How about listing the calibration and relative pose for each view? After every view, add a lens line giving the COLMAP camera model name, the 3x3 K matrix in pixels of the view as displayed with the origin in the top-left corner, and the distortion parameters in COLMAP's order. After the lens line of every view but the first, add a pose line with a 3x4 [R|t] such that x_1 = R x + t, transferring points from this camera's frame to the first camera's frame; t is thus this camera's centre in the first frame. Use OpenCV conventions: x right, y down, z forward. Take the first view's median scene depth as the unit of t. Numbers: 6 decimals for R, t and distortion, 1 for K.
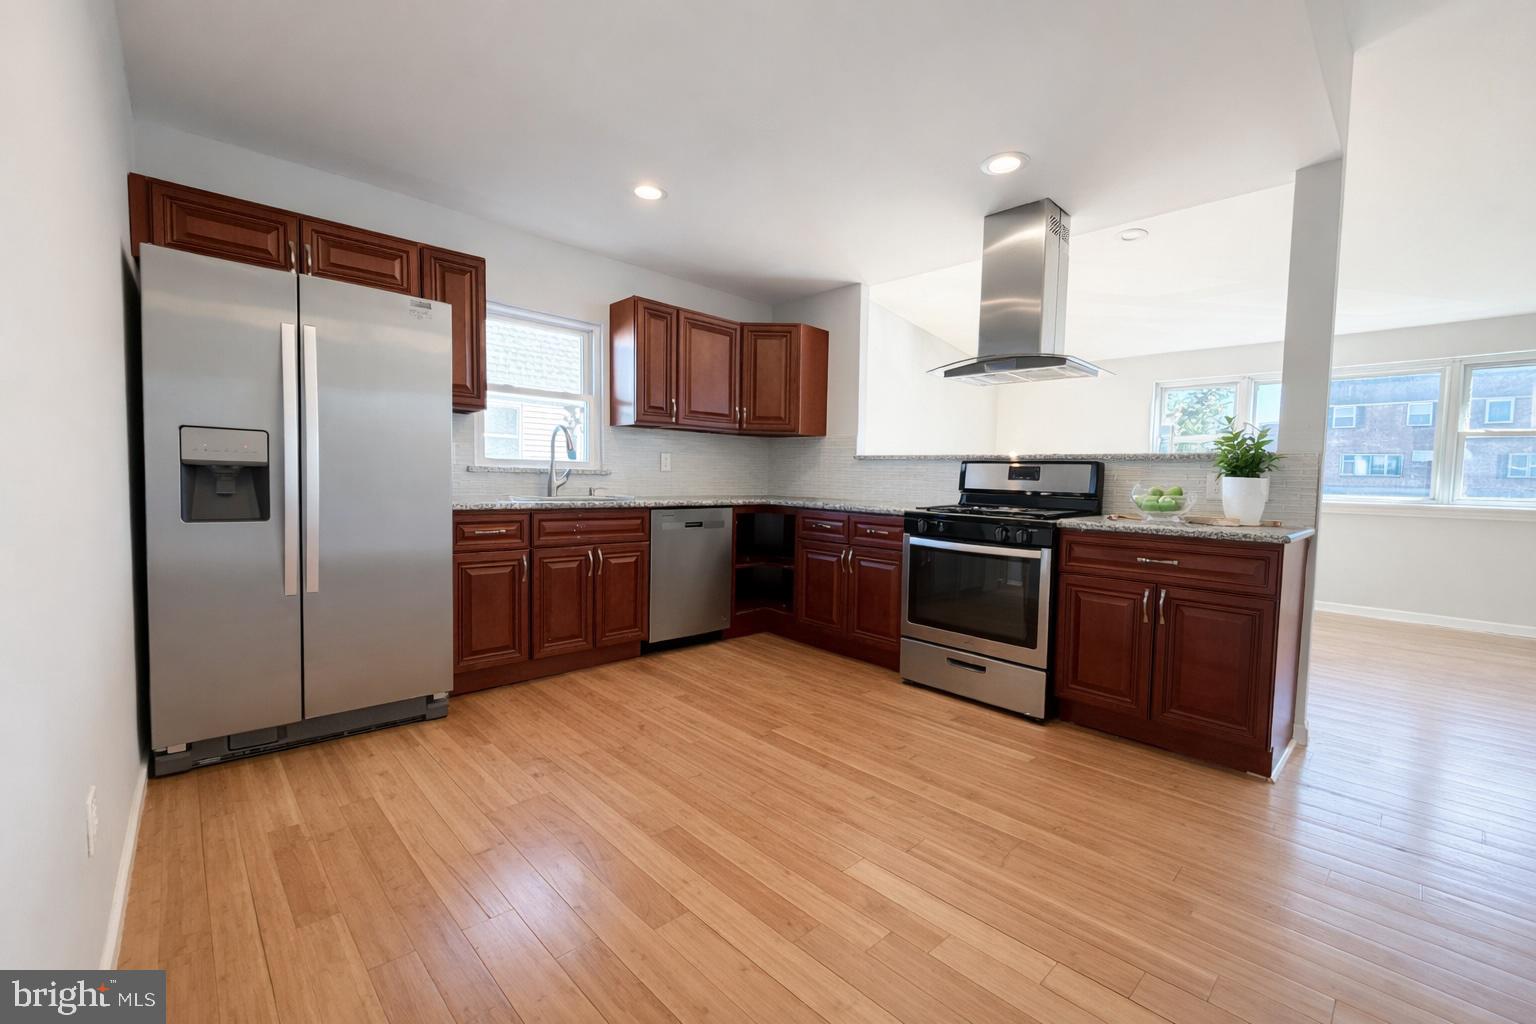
lens RADIAL K [[633.6, 0, 771.6], [0, 633.6, 498.3], [0, 0, 1]] dist [-0.001411, -0.000234]
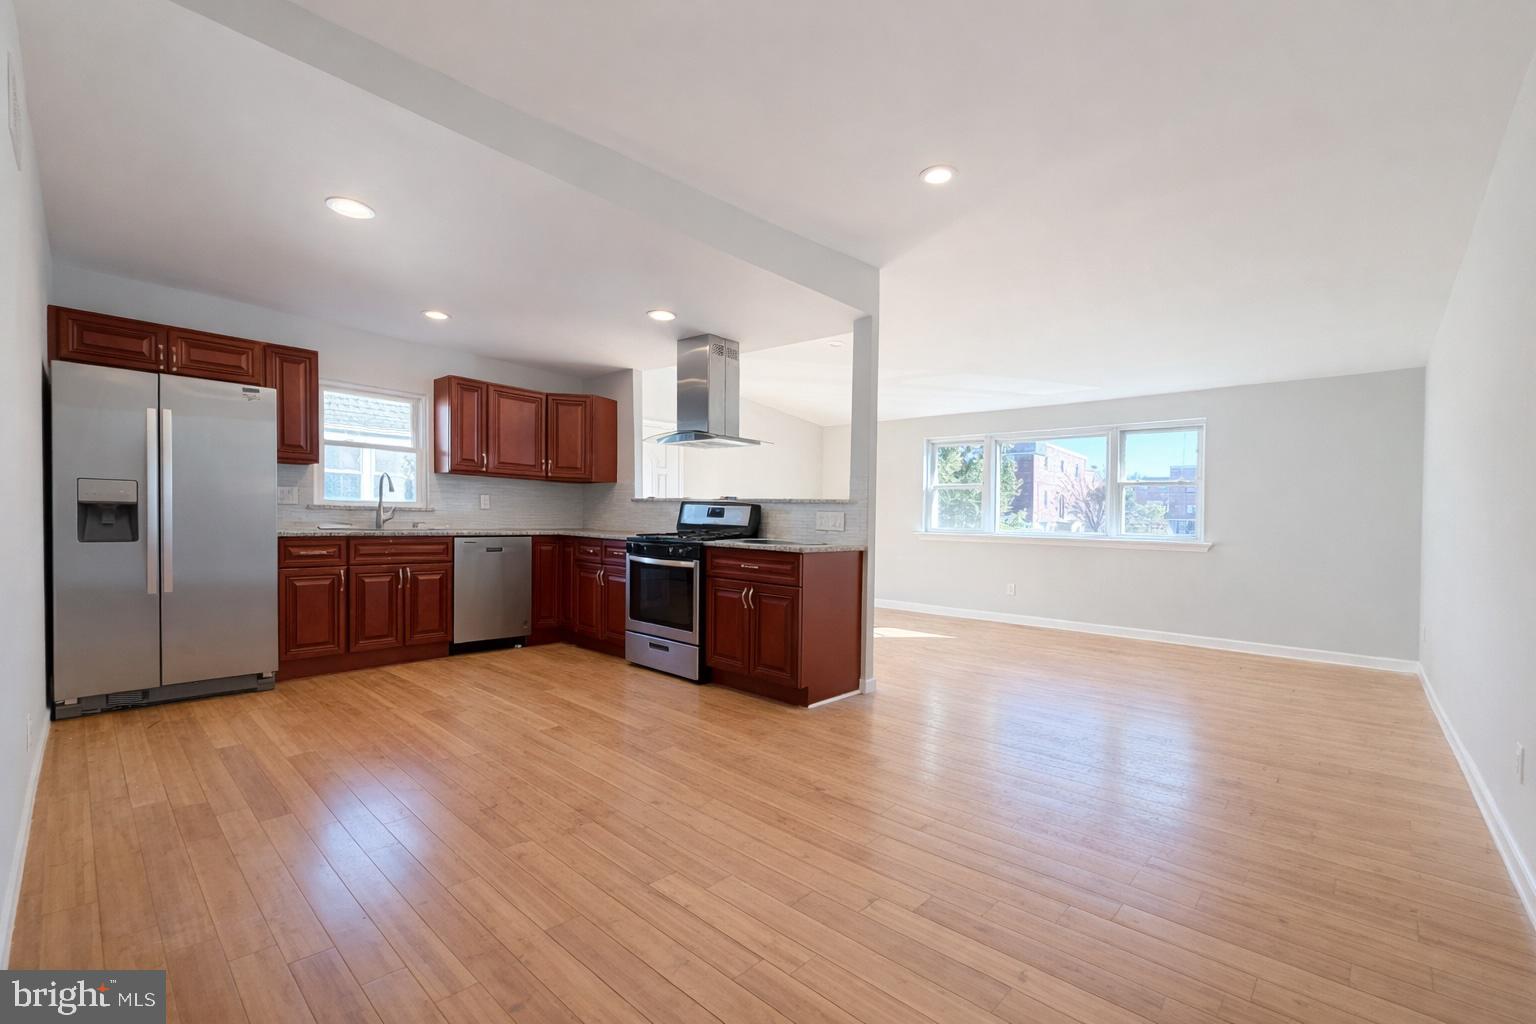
lens RADIAL K [[647.2, 0, 768.0], [0, 647.2, 512.0], [0, 0, 1]] dist [-0.000264, -0.006287]
pose [[0.997625, 0.005372, 0.068671, 0.388209], [-0.002190, 0.998923, -0.046339, 0.026056], [-0.068846, 0.046079, 0.996563, -0.398725]]
